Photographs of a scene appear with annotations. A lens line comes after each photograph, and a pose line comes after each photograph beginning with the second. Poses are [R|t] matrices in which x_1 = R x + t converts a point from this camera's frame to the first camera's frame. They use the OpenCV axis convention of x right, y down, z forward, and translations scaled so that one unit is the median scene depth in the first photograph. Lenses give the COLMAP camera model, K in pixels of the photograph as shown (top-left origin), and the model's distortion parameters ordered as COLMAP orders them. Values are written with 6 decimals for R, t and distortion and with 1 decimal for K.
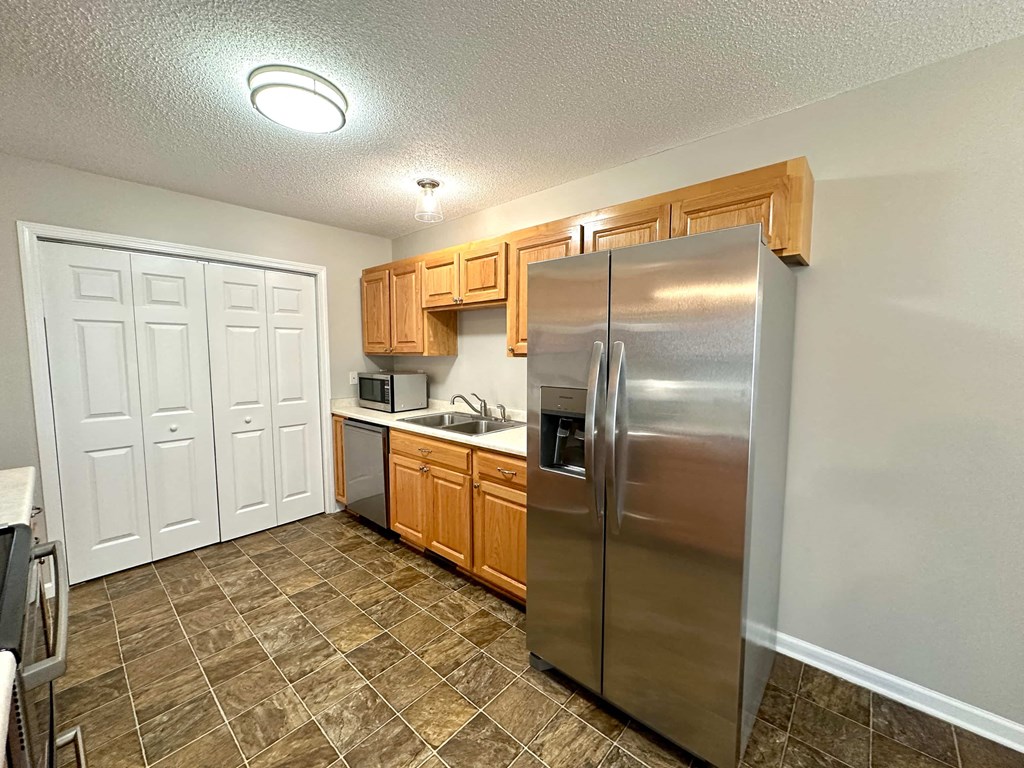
lens RADIAL K [[408.2, 0, 511.2], [0, 408.2, 384.0], [0, 0, 1]] dist [-0.000764, 0.000543]
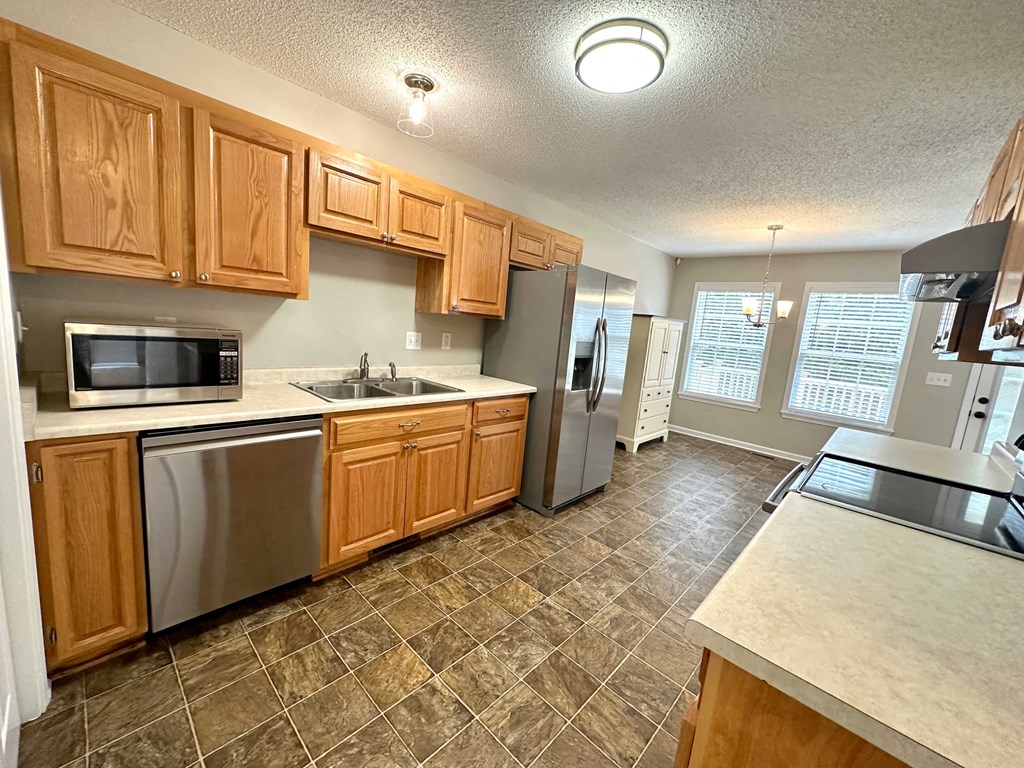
lens RADIAL K [[408.2, 0, 511.2], [0, 408.2, 384.0], [0, 0, 1]] dist [-0.000764, 0.000543]
pose [[0.028483, -0.146482, 0.988803, -1.177431], [-0.007865, 0.989141, 0.146758, -0.047866], [-0.999563, -0.011957, 0.027022, 0.899880]]
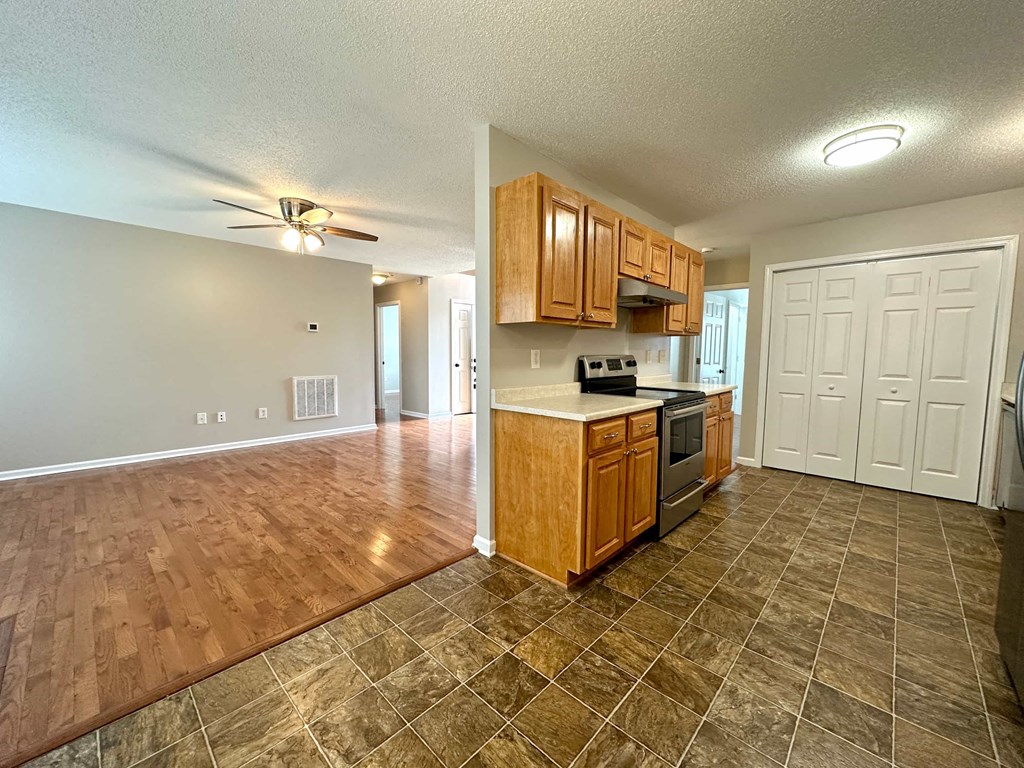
lens RADIAL K [[408.2, 0, 511.2], [0, 408.2, 384.0], [0, 0, 1]] dist [-0.000764, 0.000543]
pose [[-0.033393, 0.079613, -0.996266, 0.756840], [-0.089362, 0.992592, 0.082315, 0.098073], [0.995439, 0.091777, -0.026031, -0.085565]]
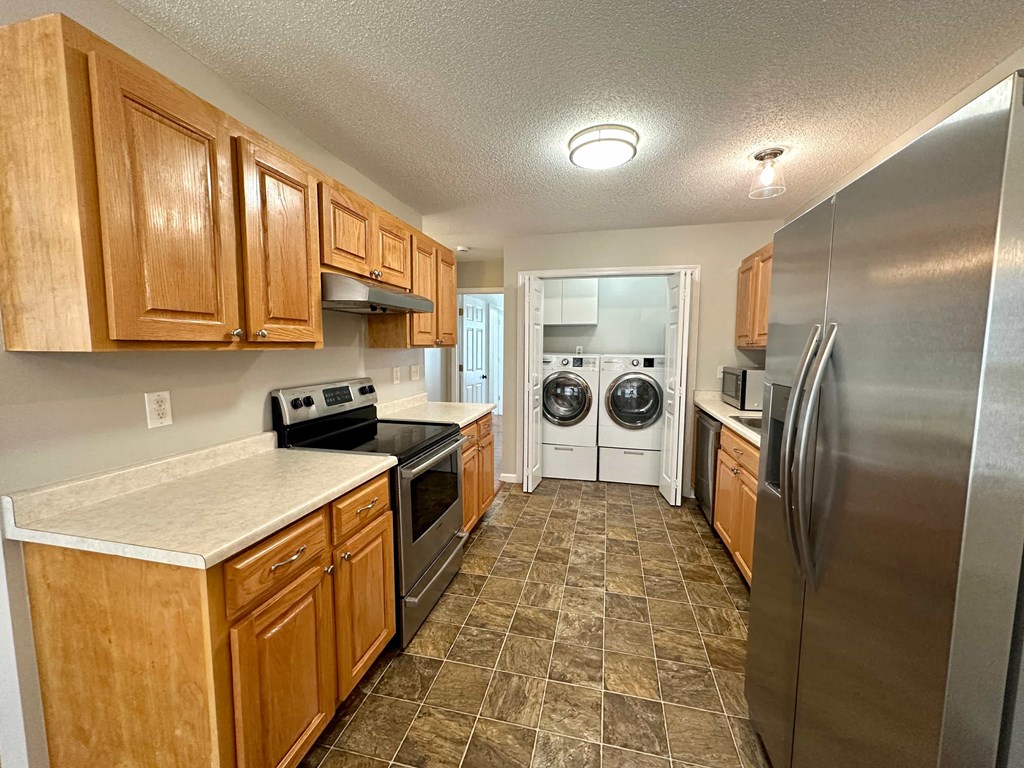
lens RADIAL K [[408.2, 0, 511.2], [0, 408.2, 384.0], [0, 0, 1]] dist [-0.000764, 0.000543]
pose [[0.474995, 0.083839, -0.875985, 0.395432], [-0.077518, 0.995568, 0.053251, 0.002640], [0.876567, 0.042611, 0.479389, 0.118860]]
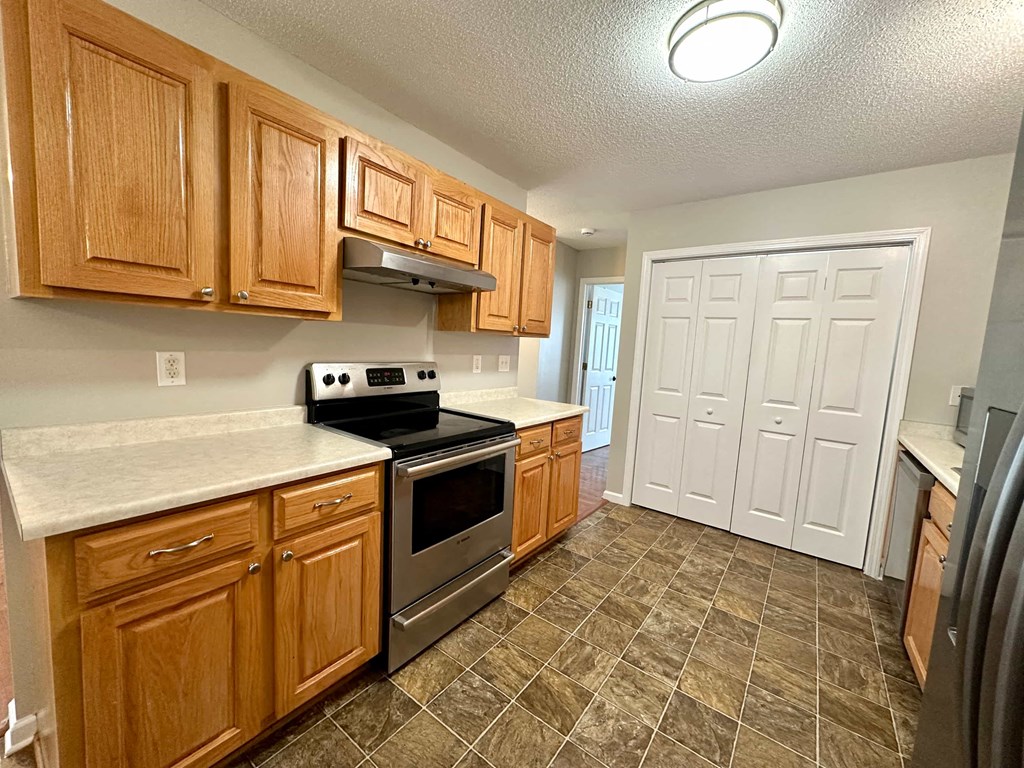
lens RADIAL K [[408.2, 0, 511.2], [0, 408.2, 384.0], [0, 0, 1]] dist [-0.000764, 0.000543]
pose [[0.084680, 0.103636, -0.991004, 0.280632], [-0.137003, 0.986341, 0.091441, 0.007763], [0.986945, 0.128027, 0.097722, 0.417889]]
